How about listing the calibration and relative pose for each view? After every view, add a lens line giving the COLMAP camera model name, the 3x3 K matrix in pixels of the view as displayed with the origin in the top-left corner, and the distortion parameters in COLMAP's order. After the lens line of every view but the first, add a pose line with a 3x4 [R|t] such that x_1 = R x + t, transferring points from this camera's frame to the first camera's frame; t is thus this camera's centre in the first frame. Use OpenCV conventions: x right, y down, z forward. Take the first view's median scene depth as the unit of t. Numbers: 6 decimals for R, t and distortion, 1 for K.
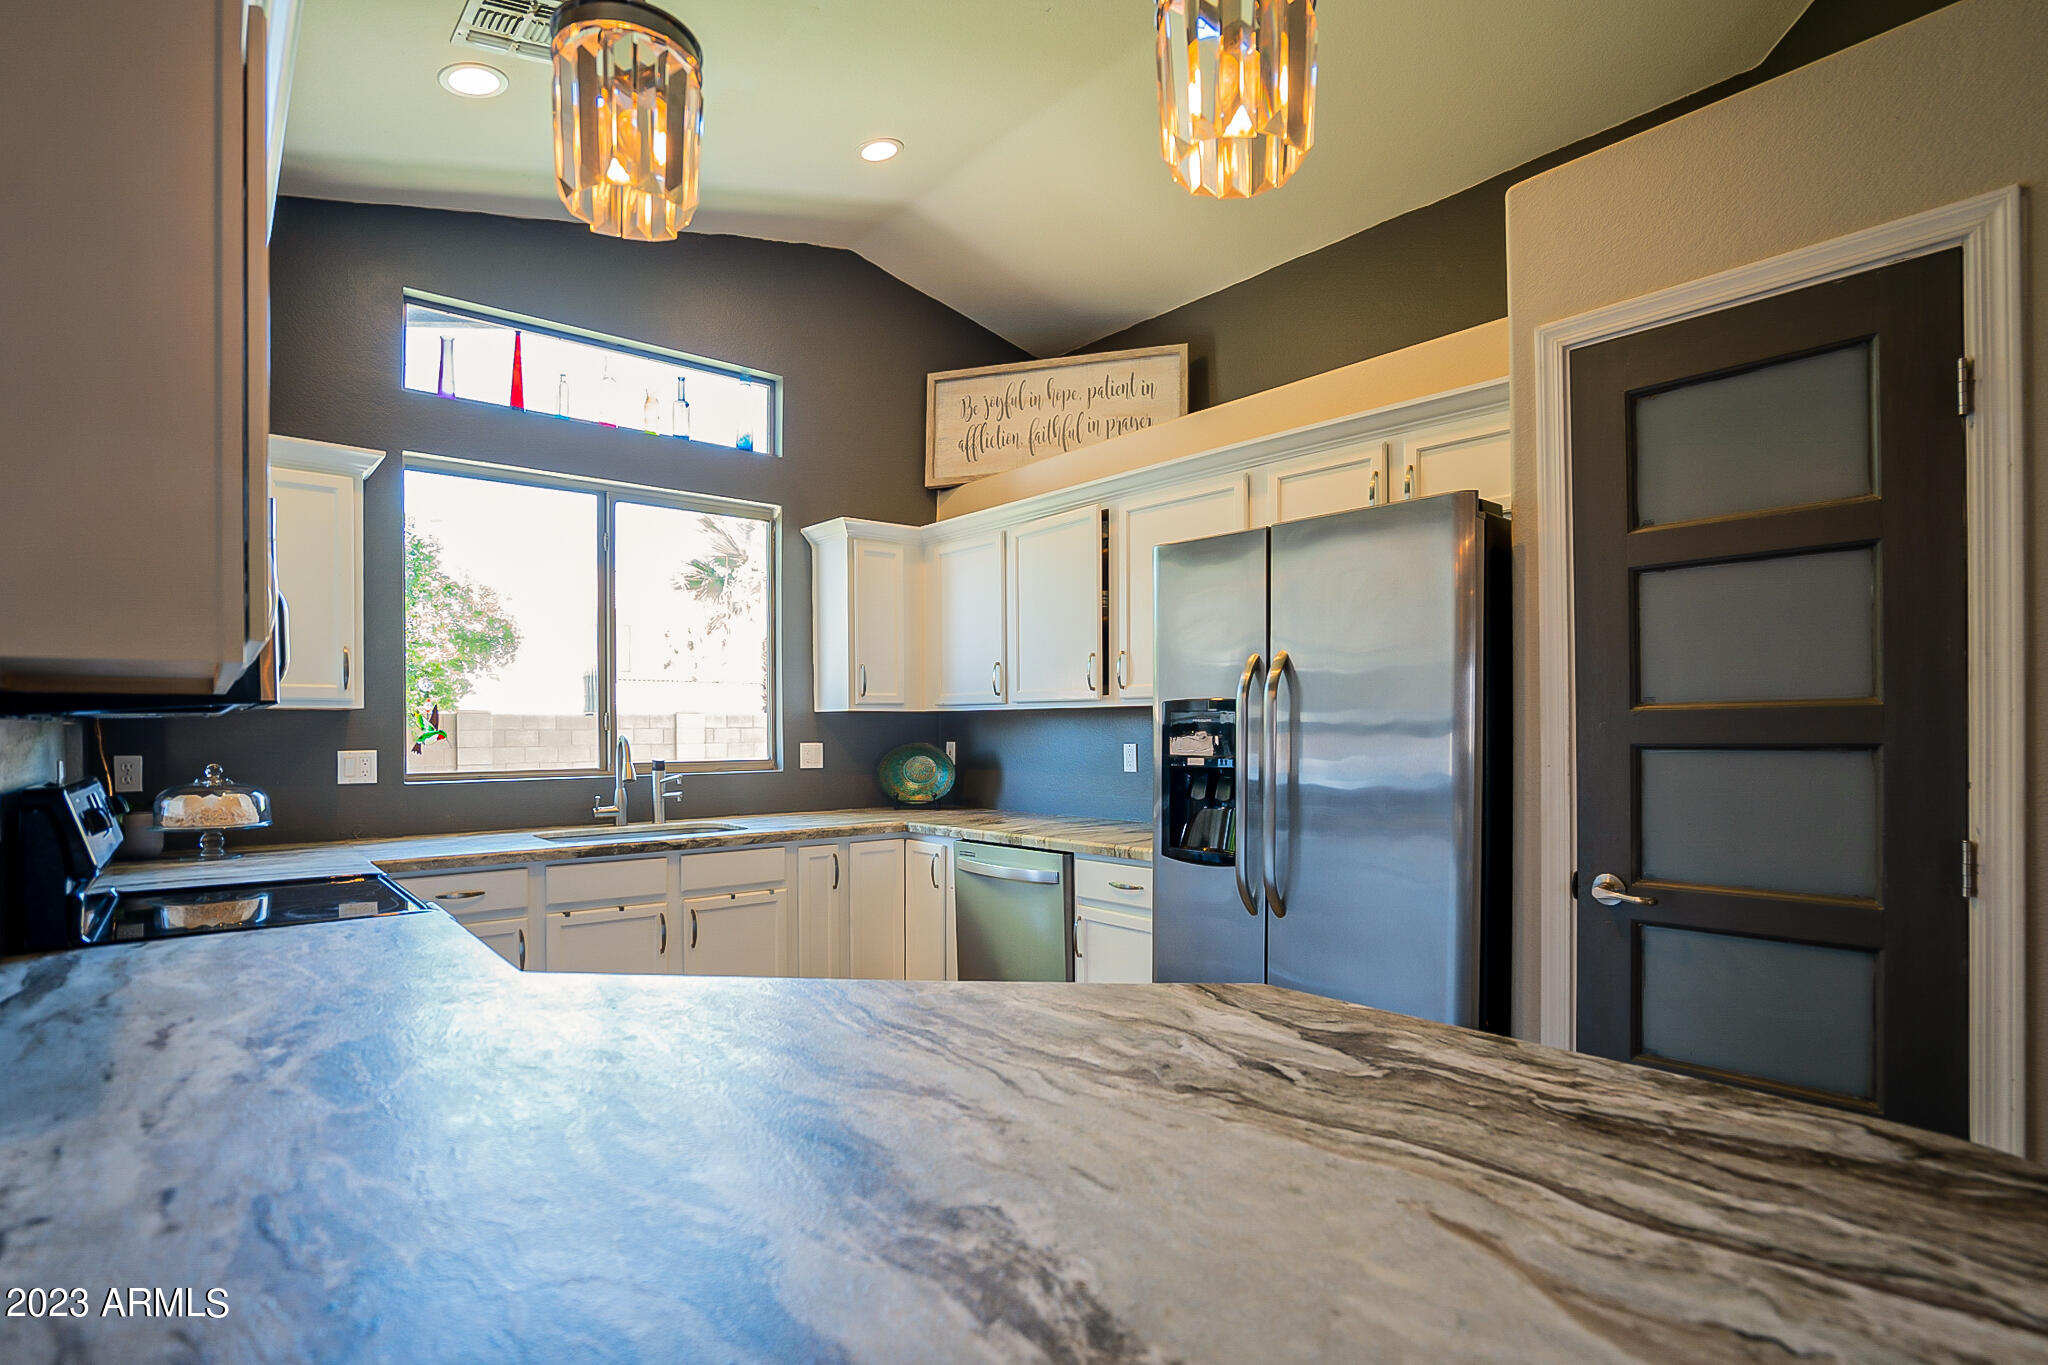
lens RADIAL K [[1026.2, 0, 980.0], [0, 1026.2, 714.4], [0, 0, 1]] dist [-0.028652, 0.011424]
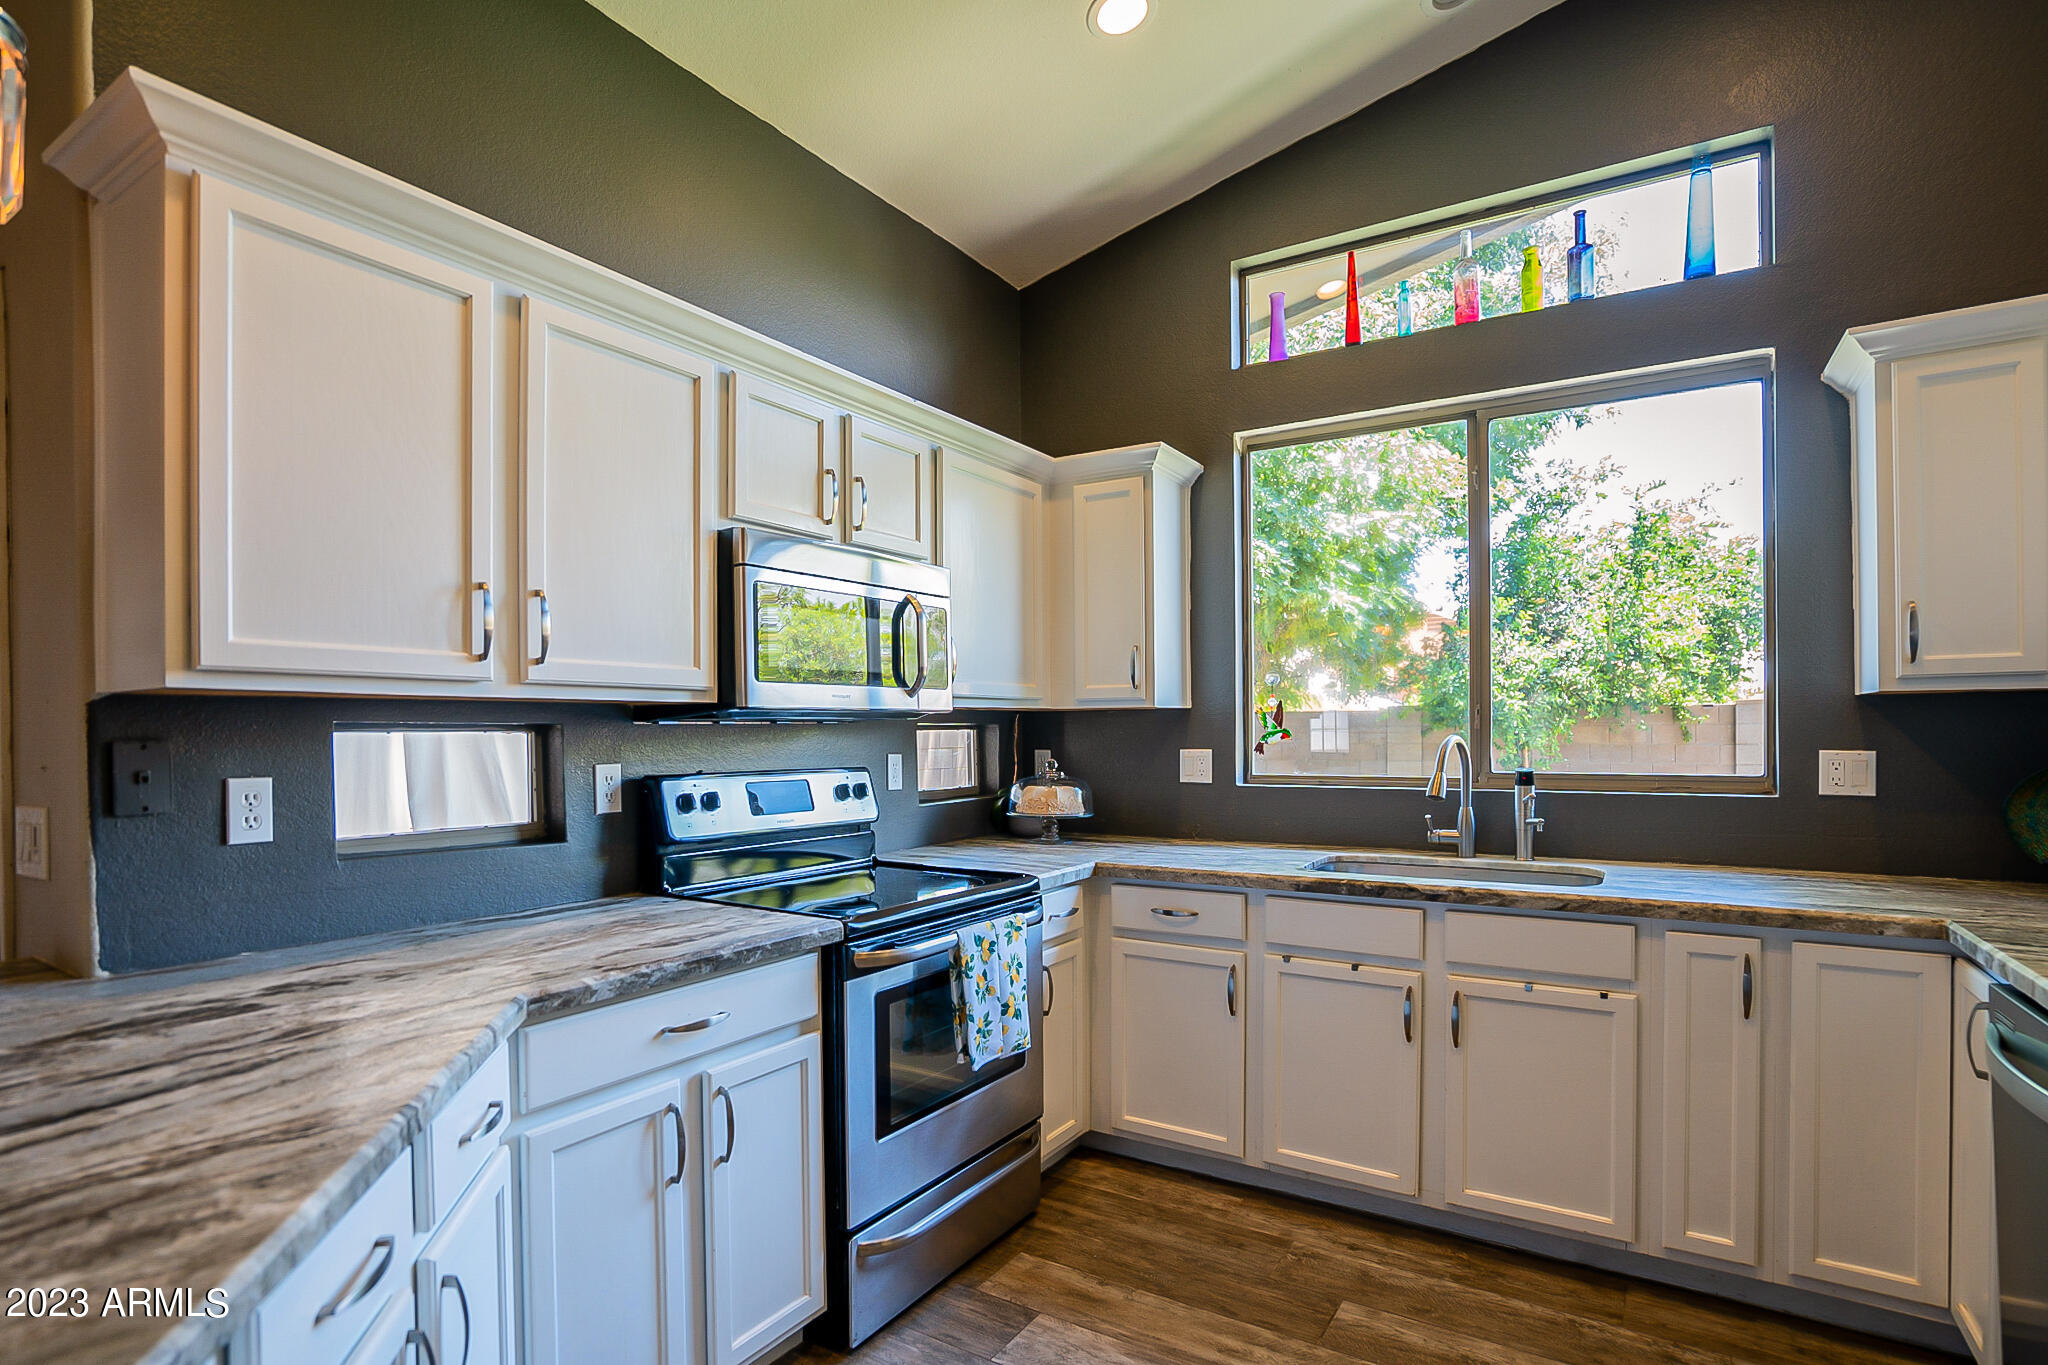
lens RADIAL K [[1026.2, 0, 1022.1], [0, 1026.2, 727.6], [0, 0, 1]] dist [-0.028652, 0.011424]
pose [[0.343086, 0.000867, -0.939304, 0.224291], [0.016127, 0.999847, 0.006813, 0.004595], [0.939166, -0.017485, 0.343019, 0.430148]]
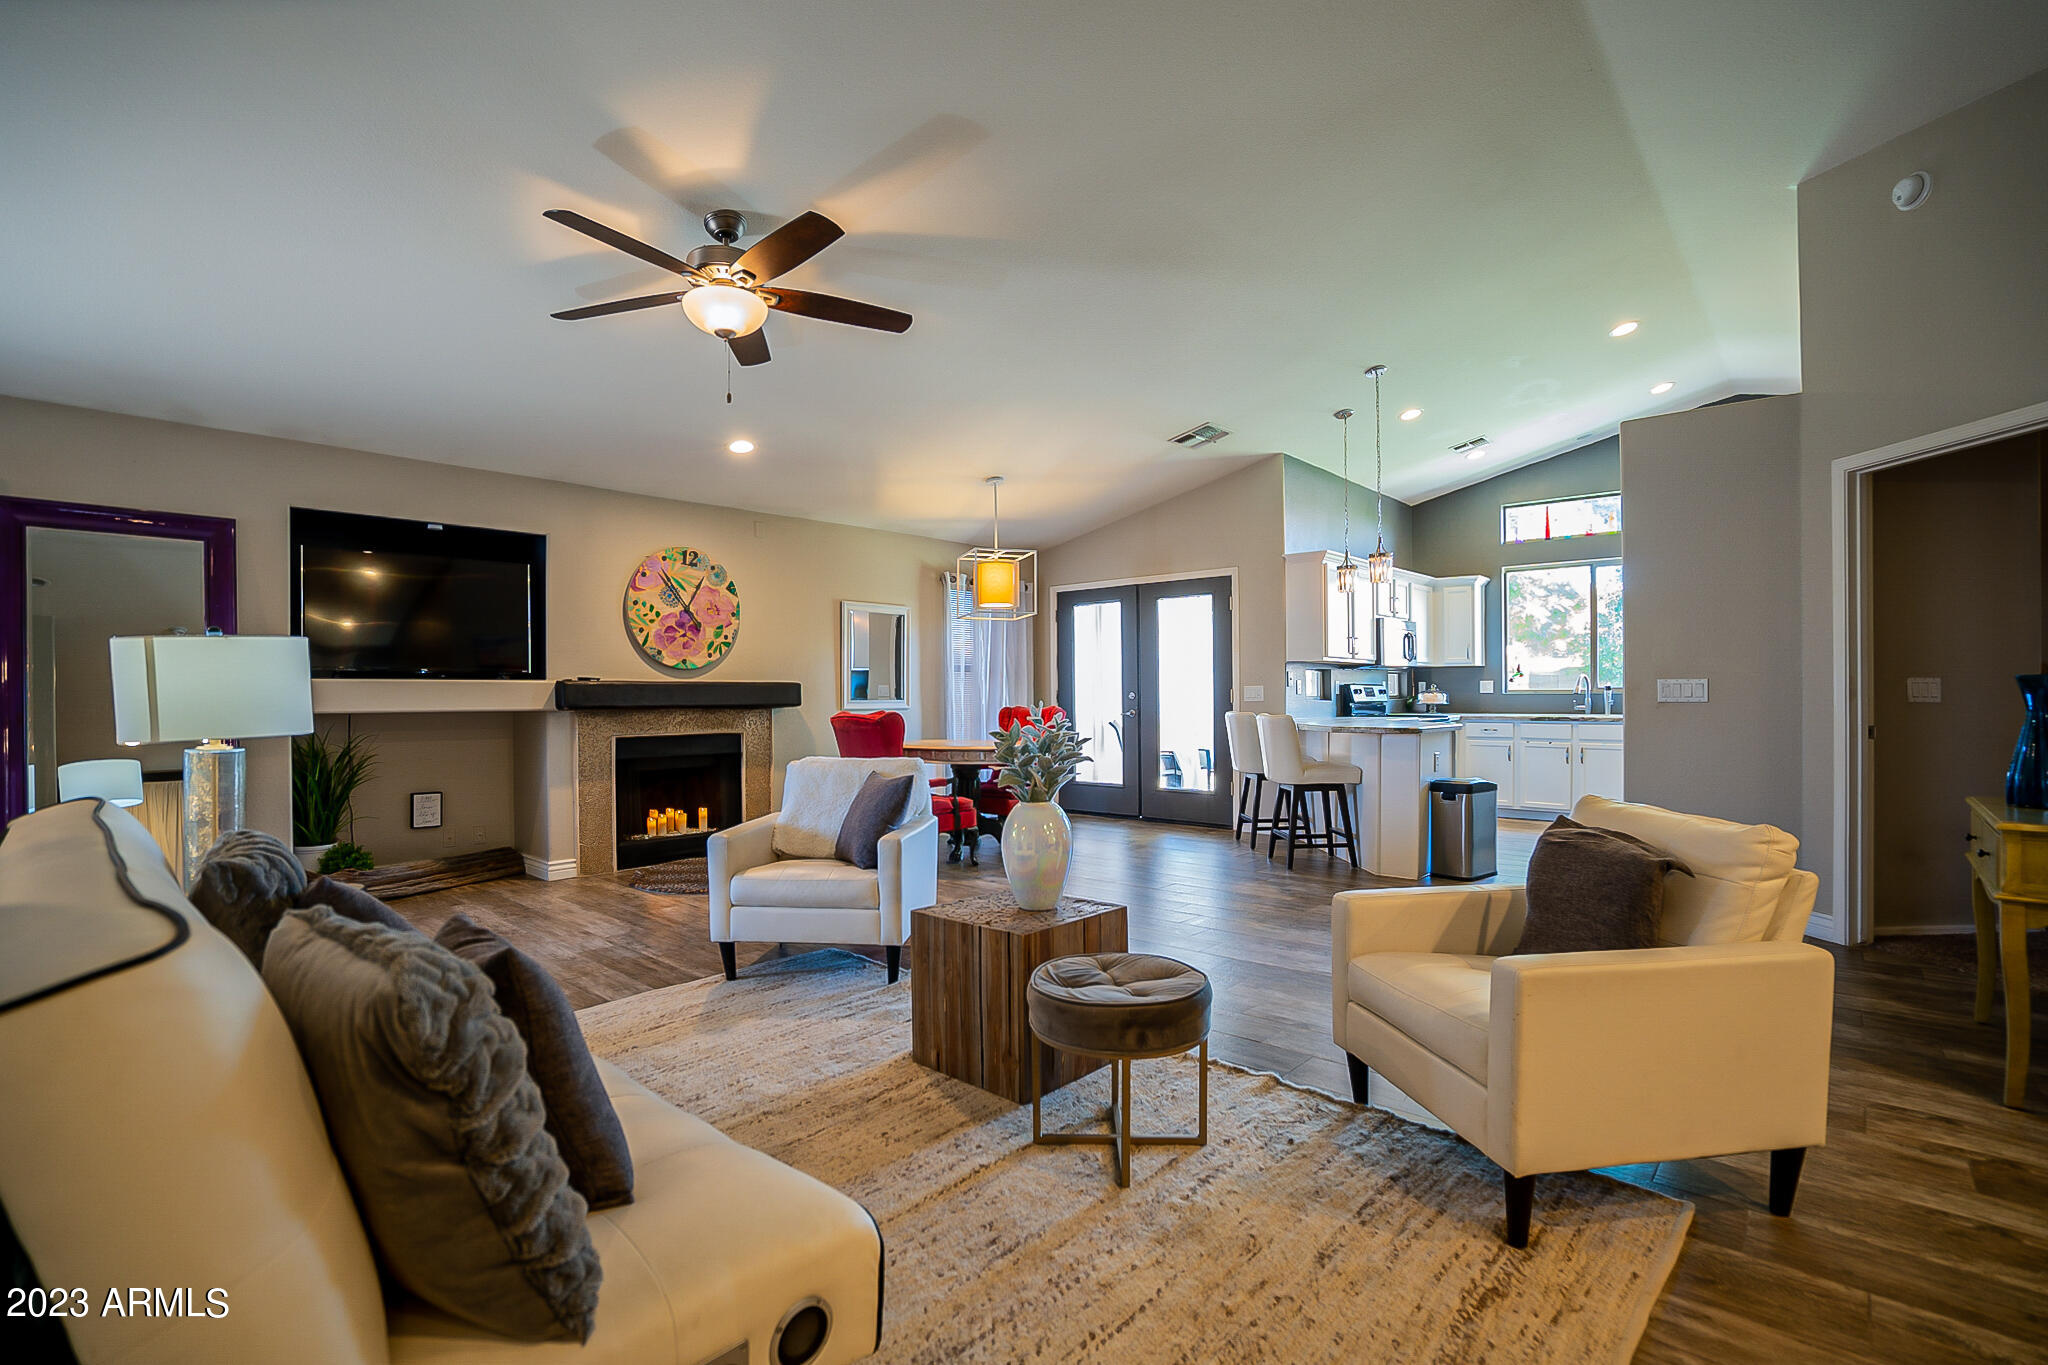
lens RADIAL K [[955.1, 0, 1025.3], [0, 955.1, 690.9], [0, 0, 1]] dist [-0.055305, 0.019861]
pose [[0.176911, 0.003073, -0.984222, 1.410425], [0.014231, 0.999883, 0.005680, 0.026605], [0.984124, -0.015012, 0.176846, -0.562102]]
